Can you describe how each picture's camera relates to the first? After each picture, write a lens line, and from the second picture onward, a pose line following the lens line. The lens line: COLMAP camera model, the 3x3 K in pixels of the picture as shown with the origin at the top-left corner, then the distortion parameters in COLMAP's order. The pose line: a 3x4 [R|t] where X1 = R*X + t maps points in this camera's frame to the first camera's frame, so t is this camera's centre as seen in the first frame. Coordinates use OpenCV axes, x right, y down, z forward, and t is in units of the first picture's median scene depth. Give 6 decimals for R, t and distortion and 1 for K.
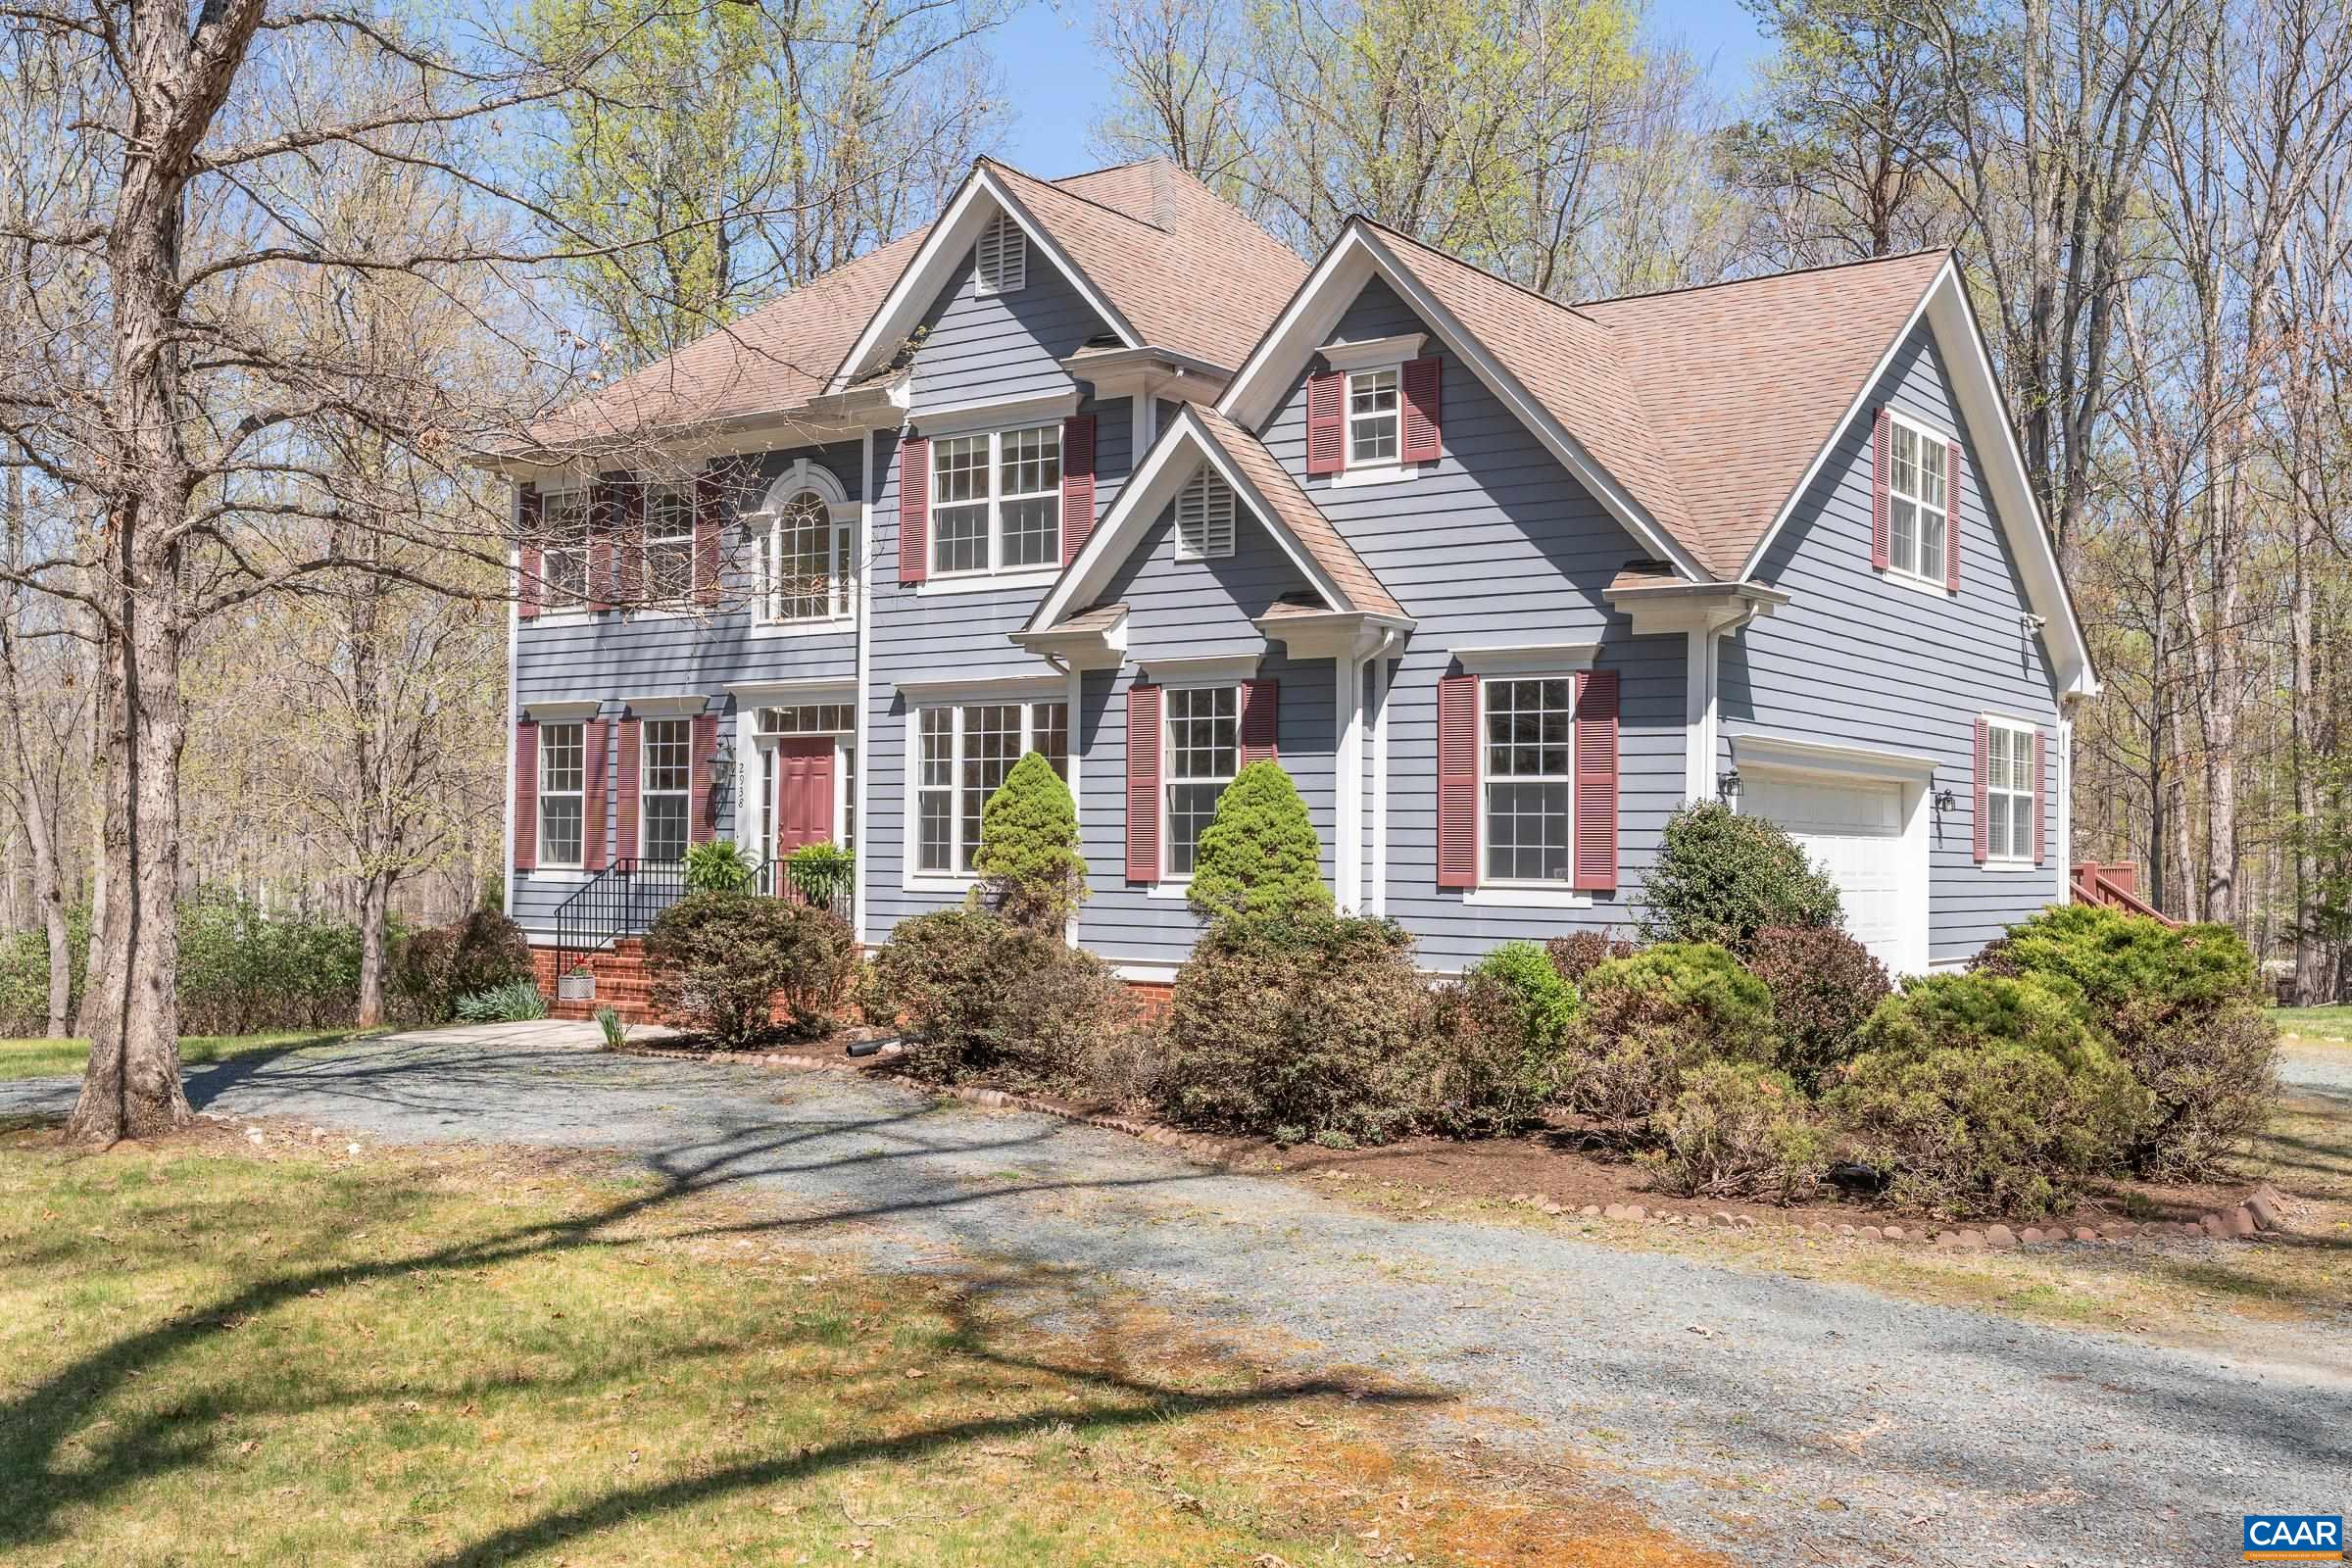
lens RADIAL K [[2325.3, 0, 1176.3], [0, 2325.3, 788.4], [0, 0, 1]] dist [0.005058, 0.000000]
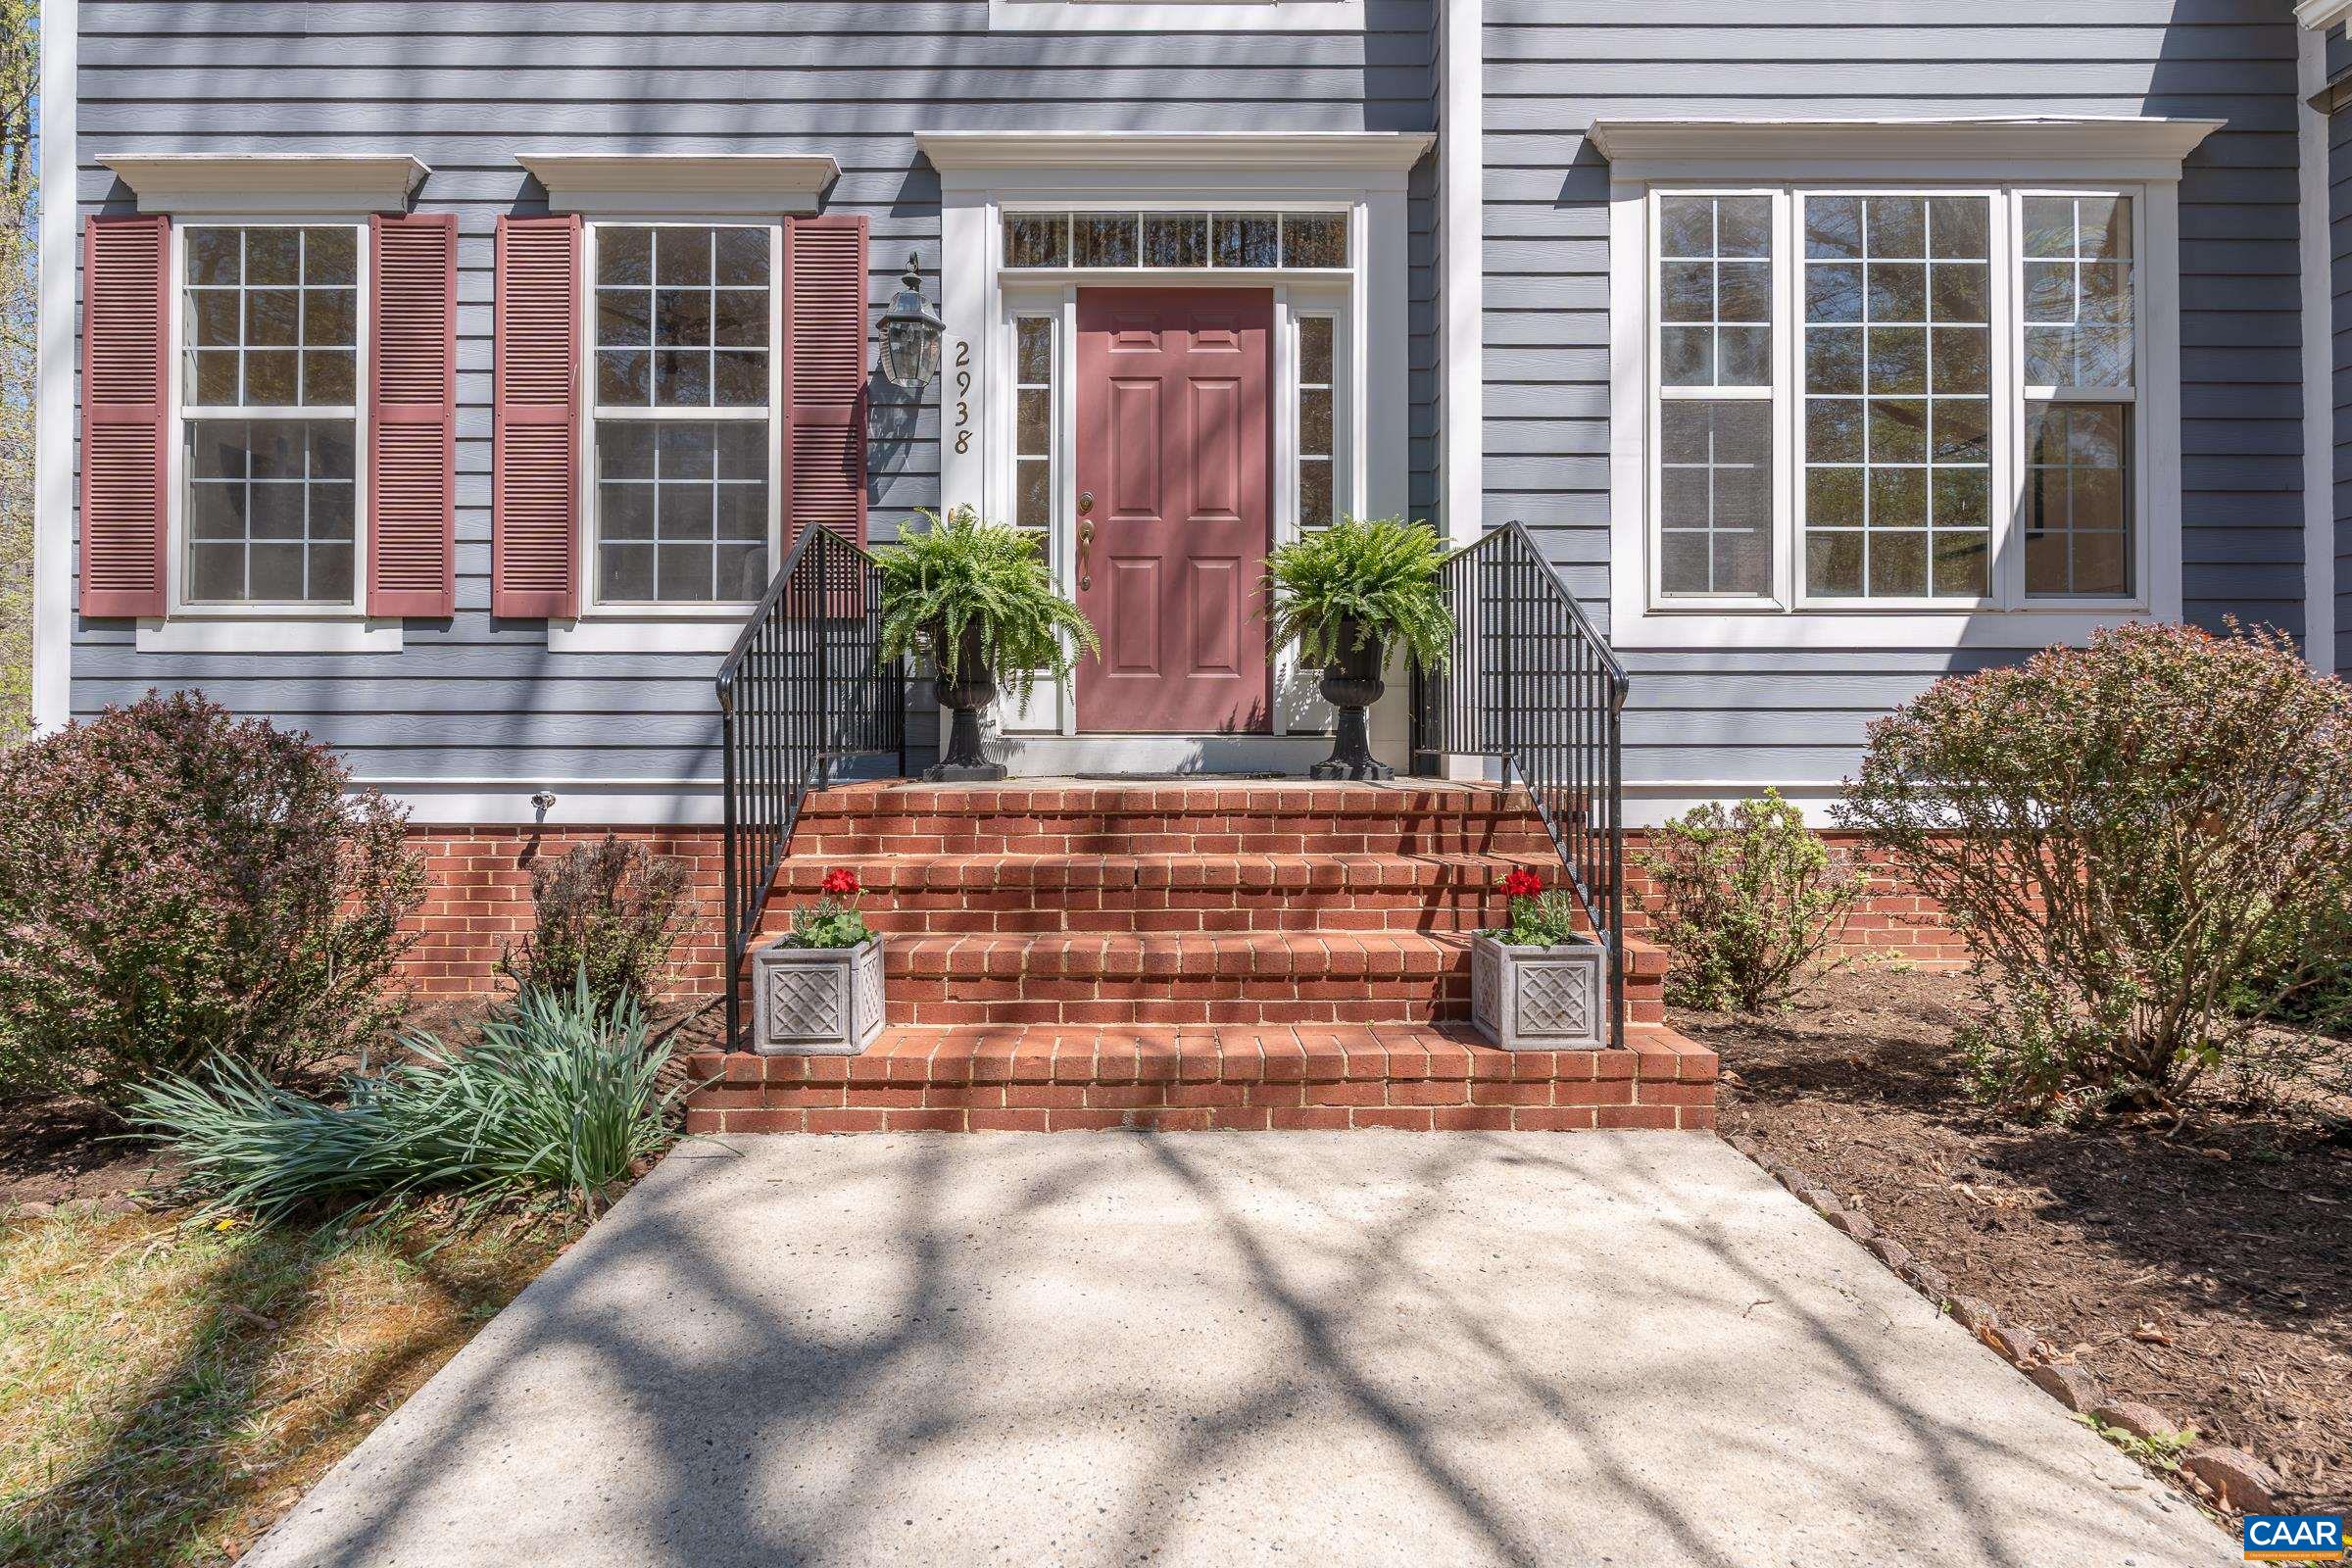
lens RADIAL K [[1300.7, 0, 1175.0], [0, 1300.7, 777.1], [0, 0, 1]] dist [-0.007840, 0.000010]
pose [[0.812165, -0.011607, 0.583312, -0.295280], [-0.013113, 0.999186, 0.038140, 0.055822], [-0.583280, -0.038625, 0.811352, 0.819938]]
